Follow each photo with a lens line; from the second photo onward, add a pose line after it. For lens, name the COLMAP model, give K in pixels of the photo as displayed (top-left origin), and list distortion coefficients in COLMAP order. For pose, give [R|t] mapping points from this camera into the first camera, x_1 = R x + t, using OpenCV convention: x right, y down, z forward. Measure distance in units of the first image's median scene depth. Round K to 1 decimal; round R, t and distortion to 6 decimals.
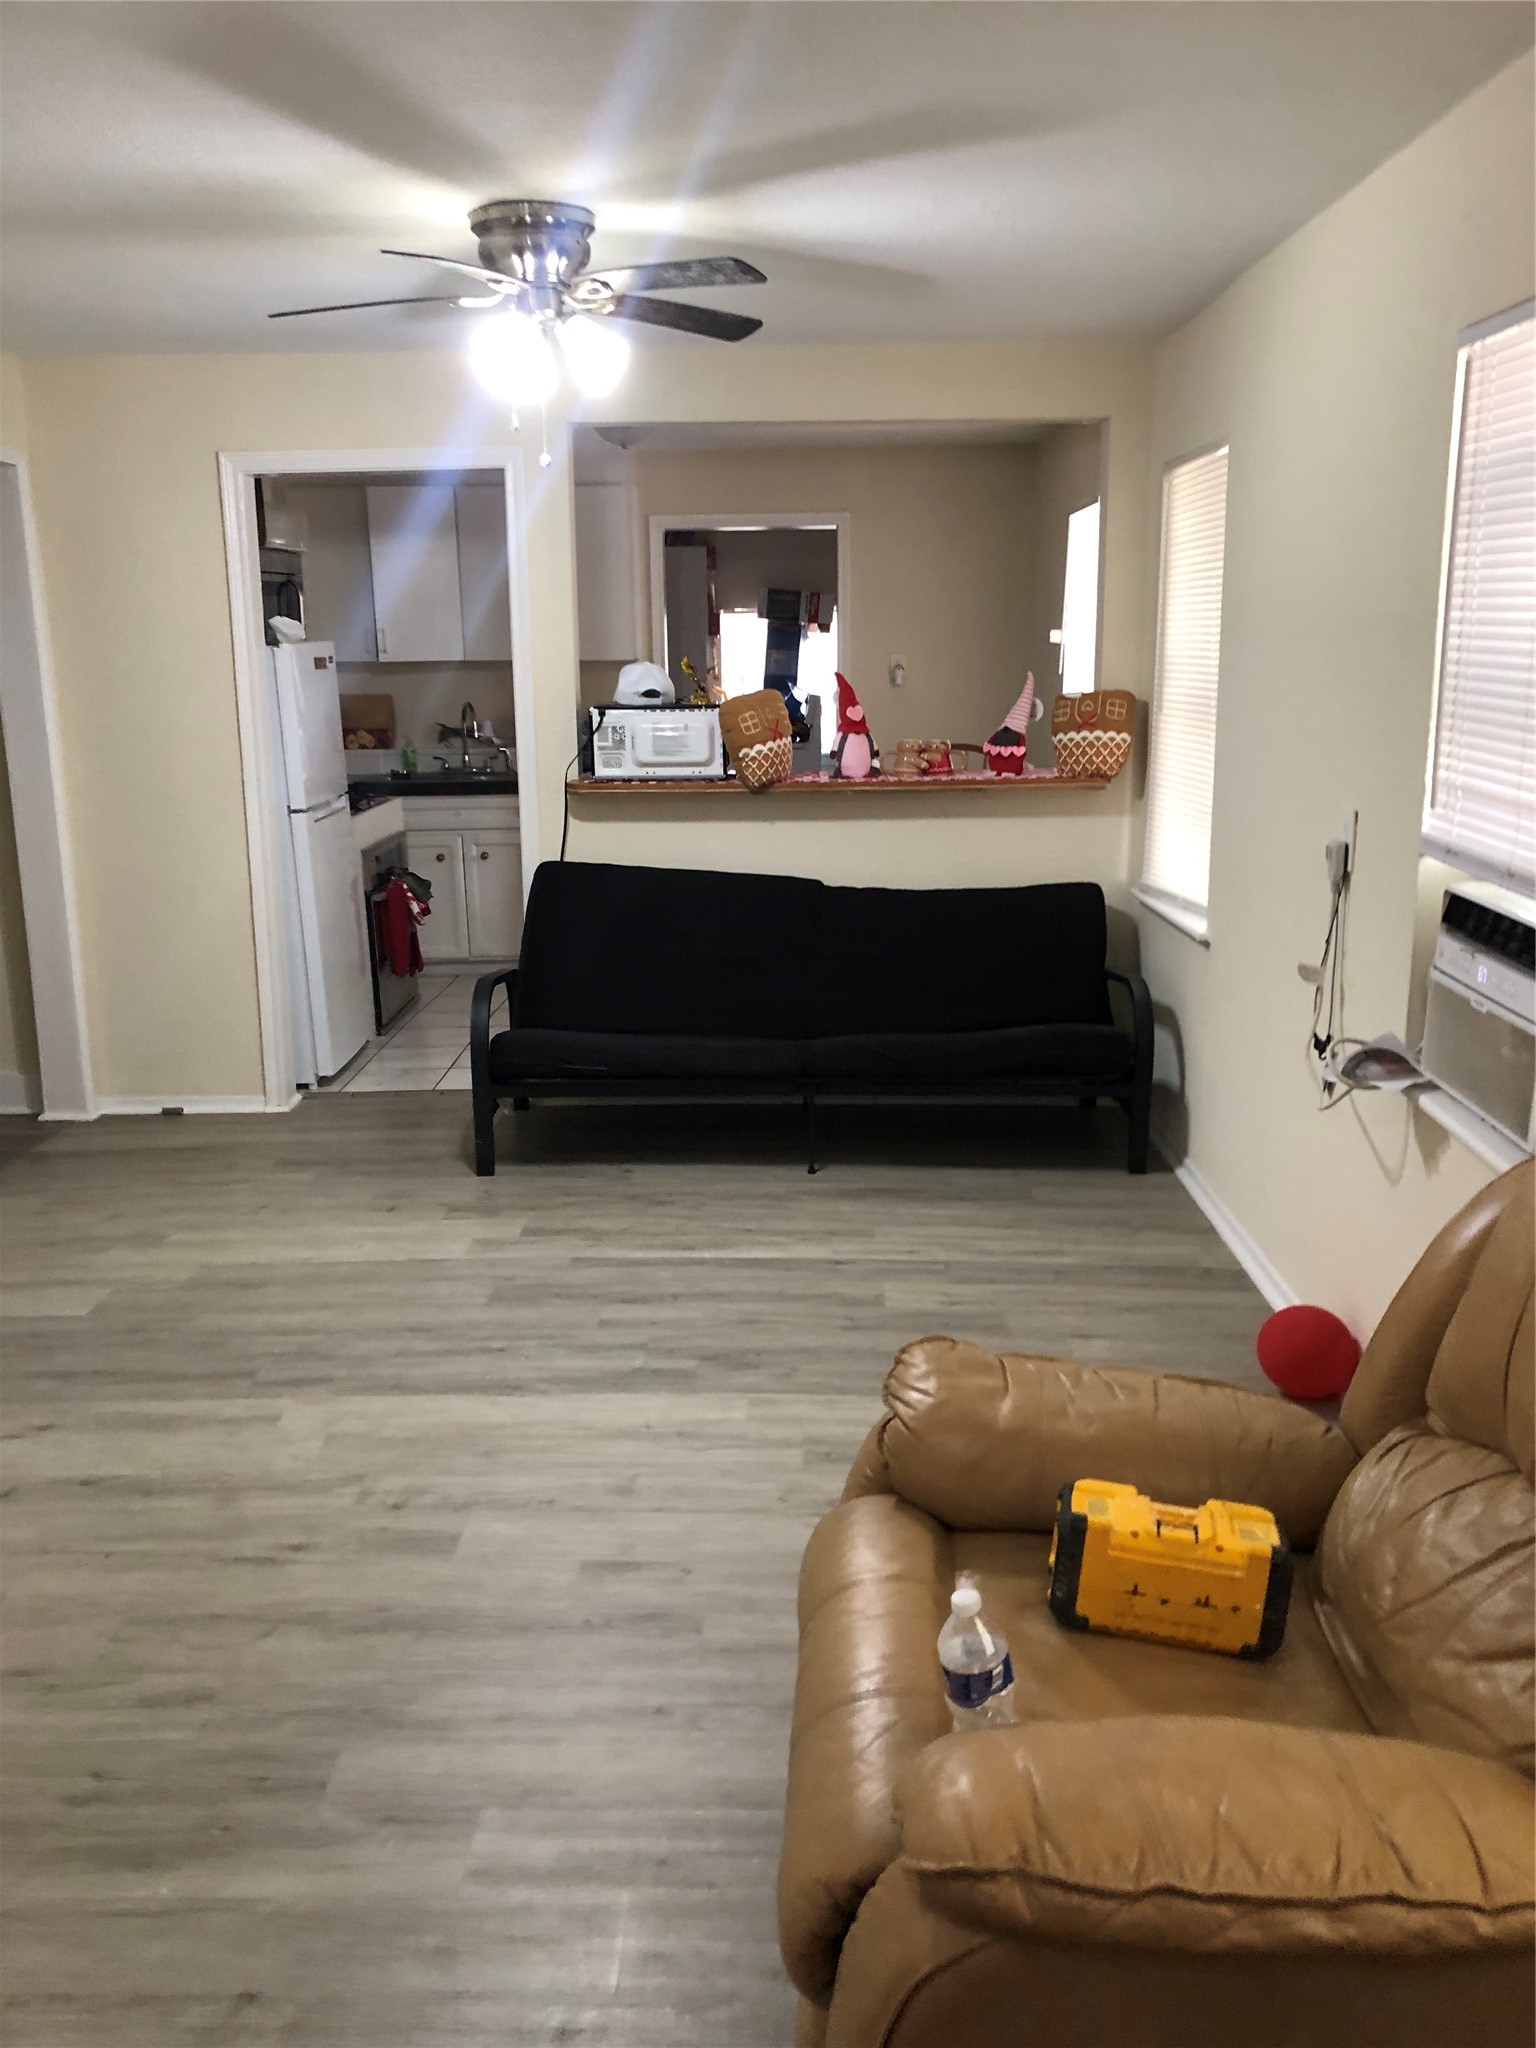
lens RADIAL K [[1670.8, 0, 760.1], [0, 1670.8, 1033.8], [0, 0, 1]] dist [0.057231, -0.066762]
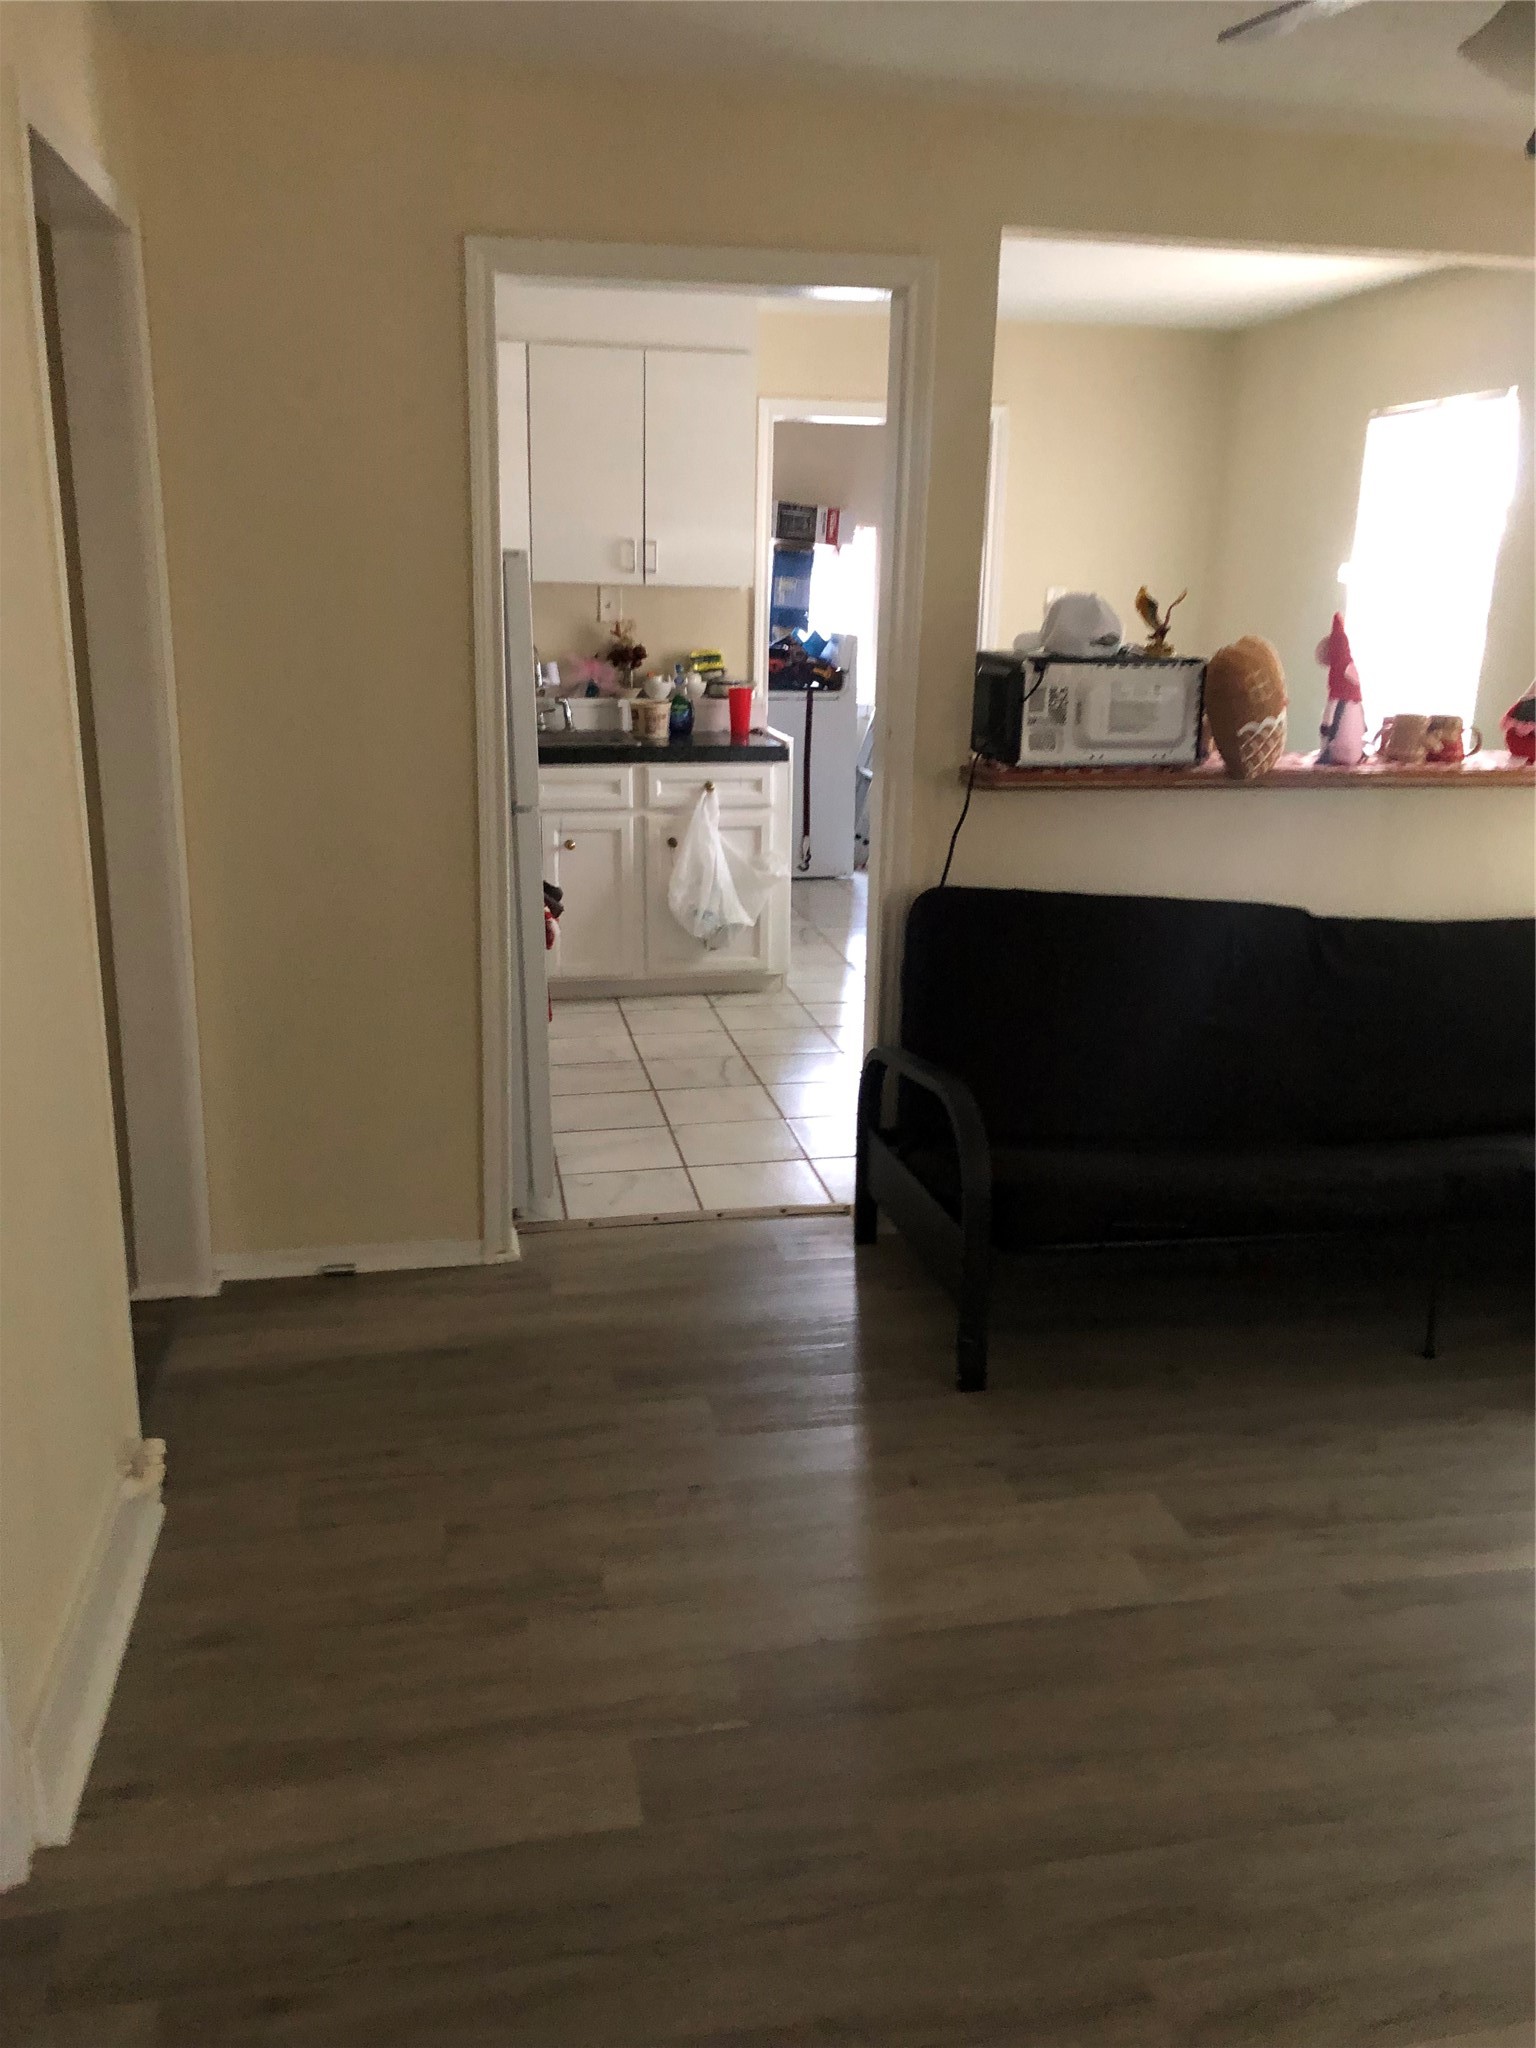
lens RADIAL K [[1670.8, 0, 776.9], [0, 1670.8, 1033.4], [0, 0, 1]] dist [0.057231, -0.066762]
pose [[0.977074, -0.026482, 0.211248, -0.234722], [0.018230, 0.998996, 0.040917, -0.051059], [-0.212119, -0.036128, 0.976576, 0.245941]]
